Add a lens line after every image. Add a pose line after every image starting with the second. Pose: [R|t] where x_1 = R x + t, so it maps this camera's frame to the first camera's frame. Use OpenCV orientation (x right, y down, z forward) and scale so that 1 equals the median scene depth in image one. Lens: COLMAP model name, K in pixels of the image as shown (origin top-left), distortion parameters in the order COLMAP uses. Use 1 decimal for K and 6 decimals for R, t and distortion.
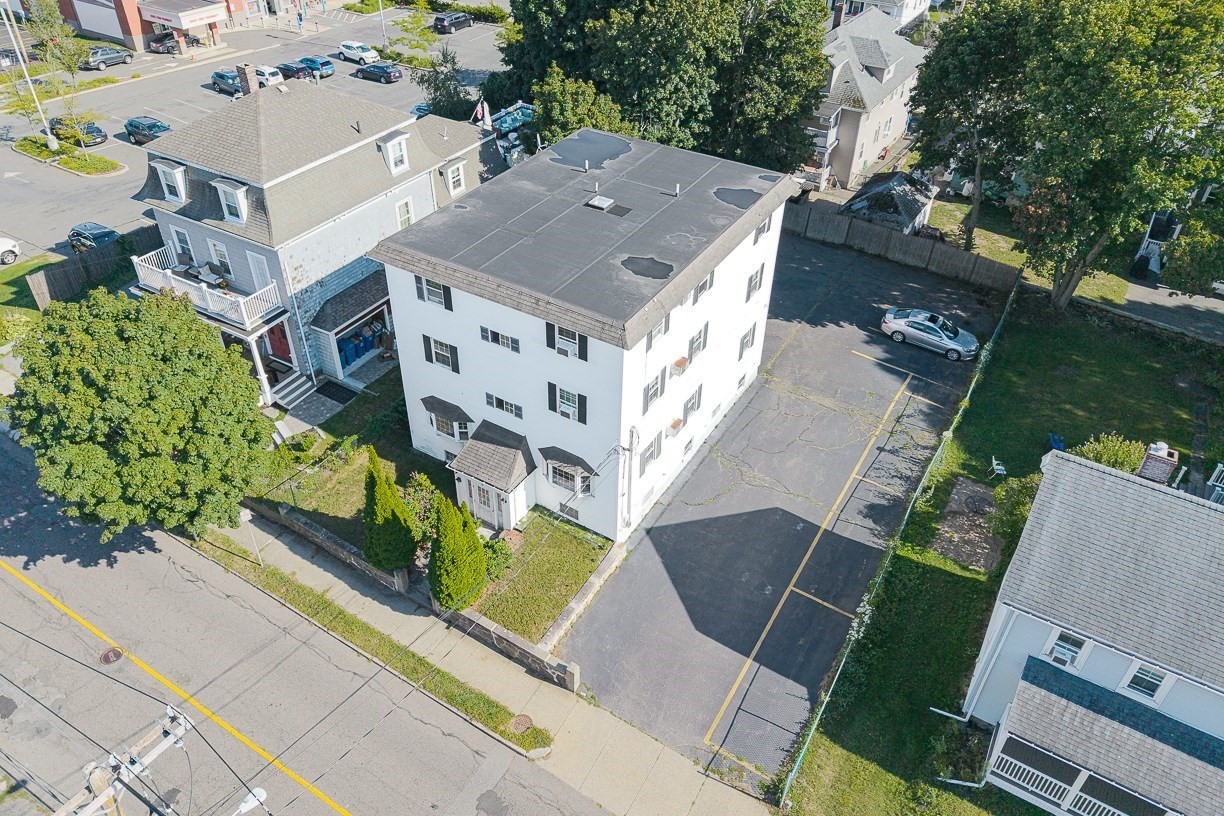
lens RADIAL K [[850.6, 0, 618.8], [0, 850.6, 377.4], [0, 0, 1]] dist [0.064654, -0.066209]
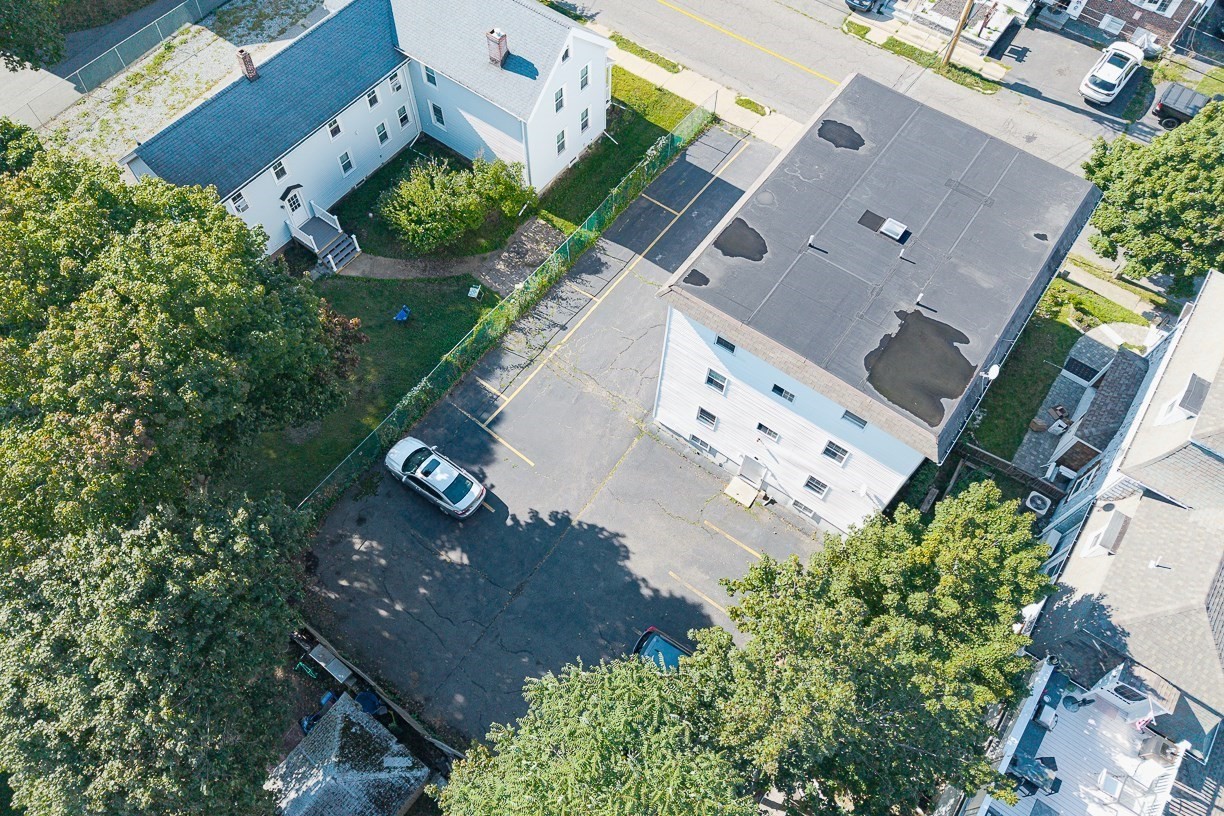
lens RADIAL K [[834.1, 0, 611.6], [0, 834.1, 424.0], [0, 0, 1]] dist [0.018974, -0.002745]
pose [[-0.994720, -0.102019, 0.011157, 0.257253], [0.025683, -0.142207, 0.989504, -1.163929], [-0.099362, 0.984565, 0.144077, 1.123383]]
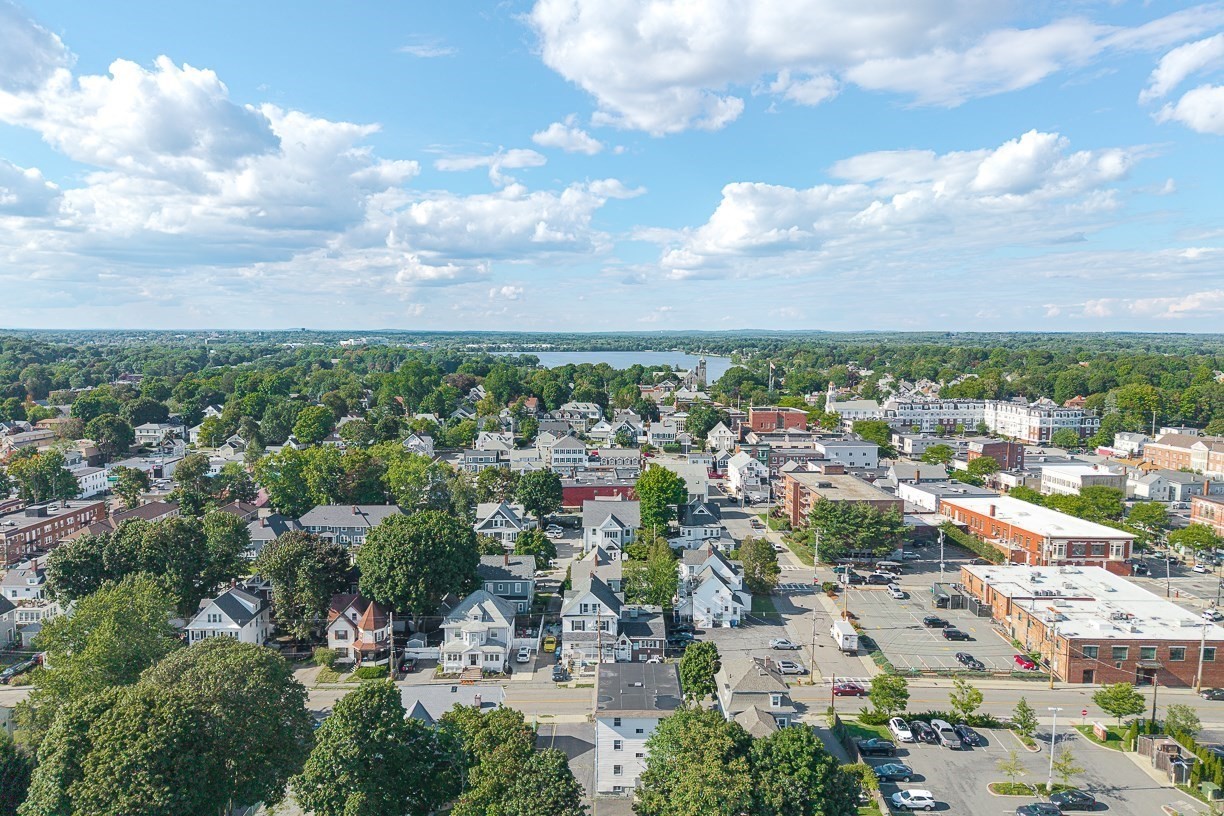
lens RADIAL K [[818.8, 0, 610.8], [0, 818.8, 362.2], [0, 0, 1]] dist [0.057423, -0.056673]
pose [[-0.863336, -0.001403, -0.504627, 1.666135], [-0.316551, 0.780285, 0.539399, -2.841461], [0.392996, 0.625423, -0.674092, 2.331173]]
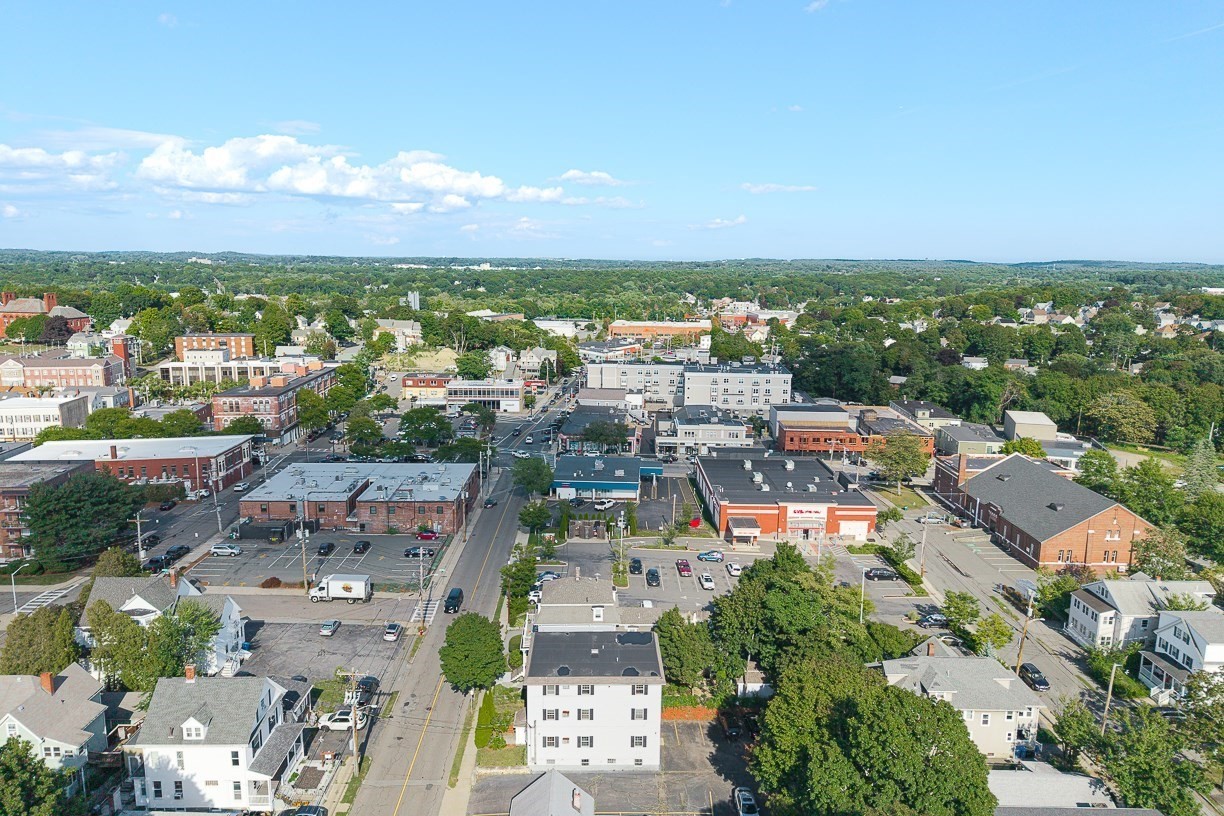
lens RADIAL K [[813.1, 0, 612.0], [0, 813.1, 408.0], [0, 0, 1]] dist [0.065721, -0.055299]
pose [[0.532578, 0.138488, -0.834974, 2.138183], [-0.505684, 0.843151, -0.182700, -0.420417], [0.678707, 0.519535, 0.519075, -0.756632]]
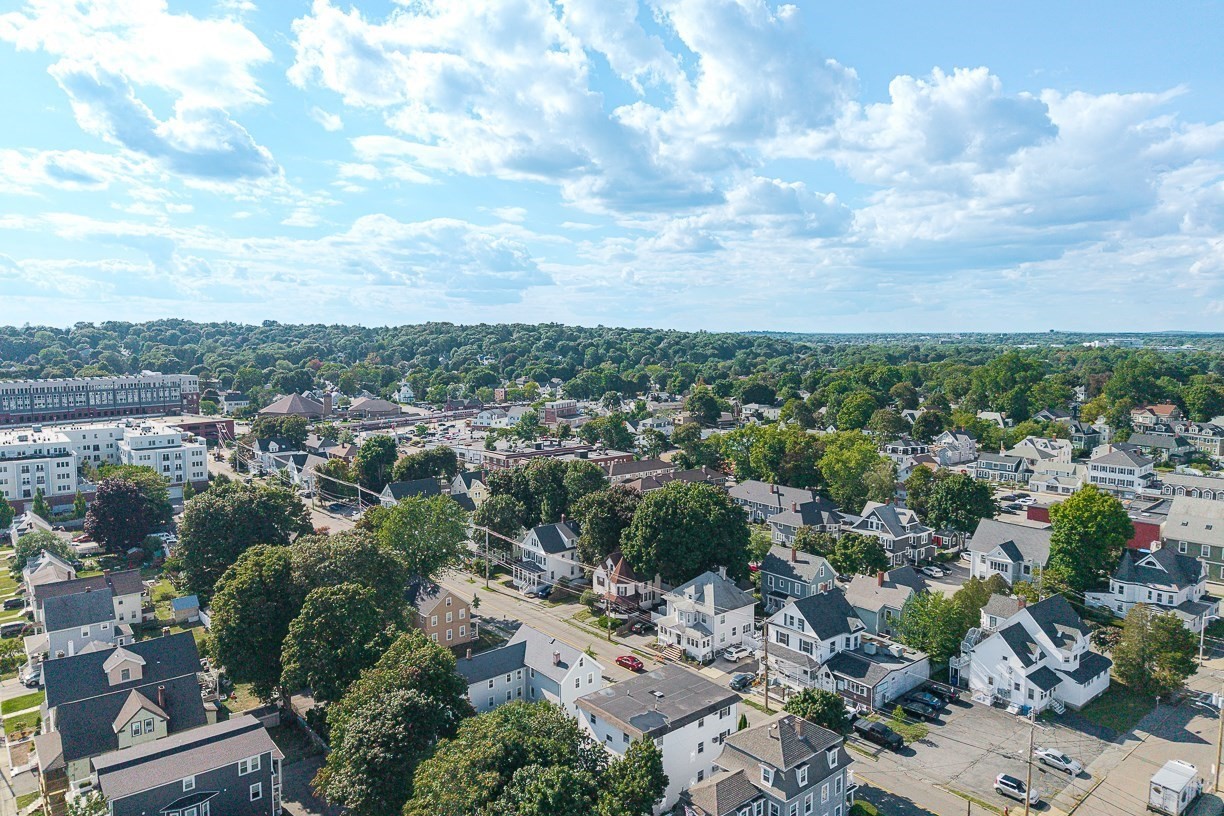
lens RADIAL K [[813.1, 0, 612.0], [0, 813.1, 408.0], [0, 0, 1]] dist [0.065721, -0.055299]
pose [[-0.943477, -0.049829, 0.327670, -0.699228], [0.183079, 0.745766, 0.640558, -2.617671], [-0.276283, 0.664342, -0.694491, 2.273199]]
